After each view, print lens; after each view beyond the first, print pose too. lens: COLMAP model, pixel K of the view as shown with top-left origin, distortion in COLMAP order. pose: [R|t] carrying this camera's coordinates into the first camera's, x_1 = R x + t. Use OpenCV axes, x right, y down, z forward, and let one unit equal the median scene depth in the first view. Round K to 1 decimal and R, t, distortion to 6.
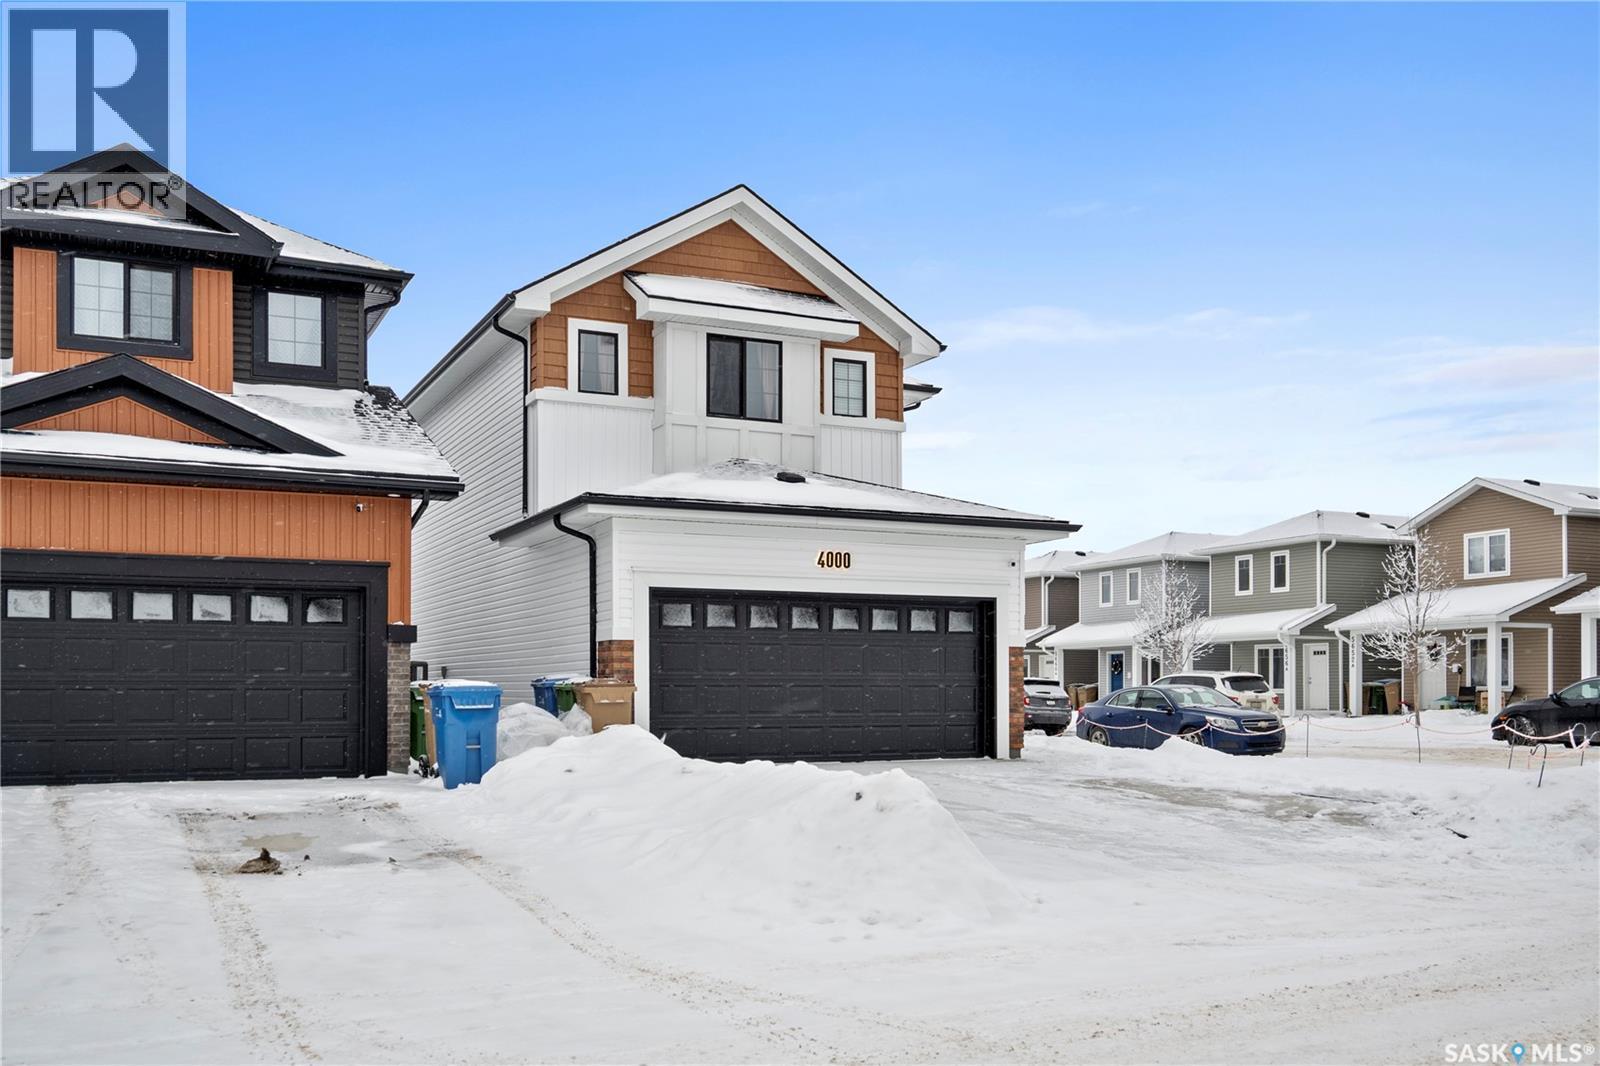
lens RADIAL K [[1420.1, 0, 800.0], [0, 1420.1, 533.0], [0, 0, 1]] dist [-0.005946, -0.001893]
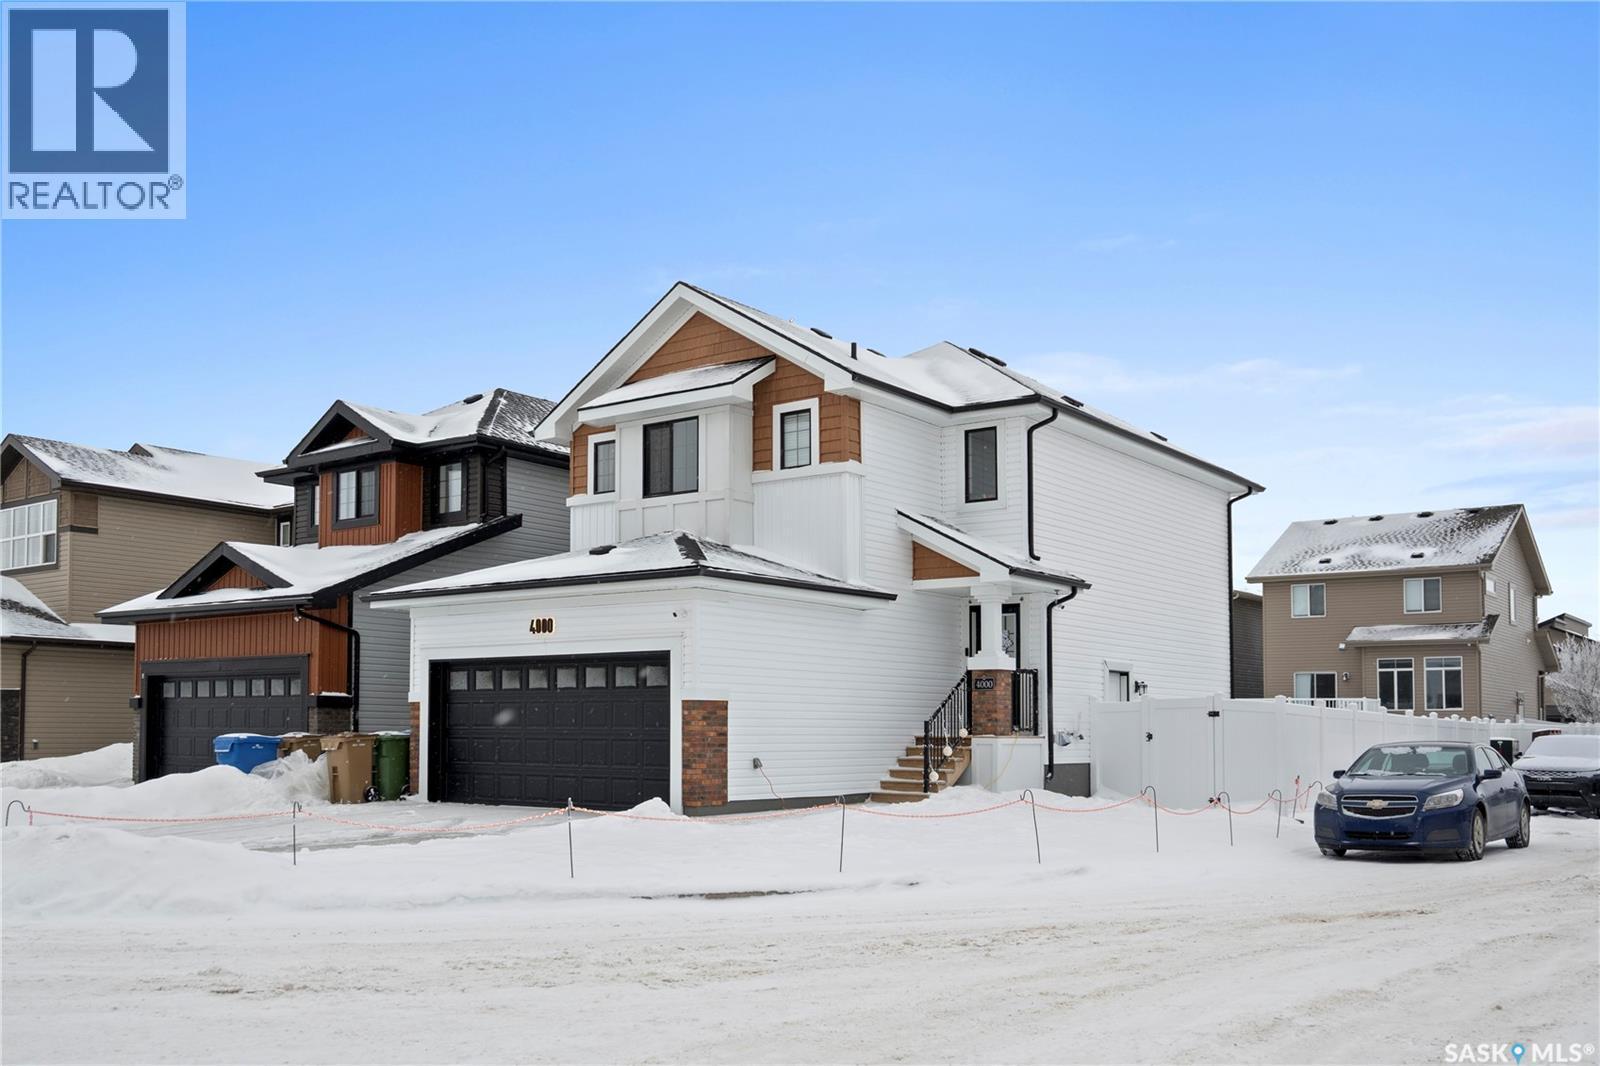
lens RADIAL K [[1420.1, 0, 800.0], [0, 1420.1, 533.0], [0, 0, 1]] dist [-0.005946, -0.001893]
pose [[0.465200, -0.119402, -0.877116, 1.055612], [0.090326, 0.992092, -0.087147, 0.058888], [0.880585, -0.038686, 0.472307, 0.618925]]
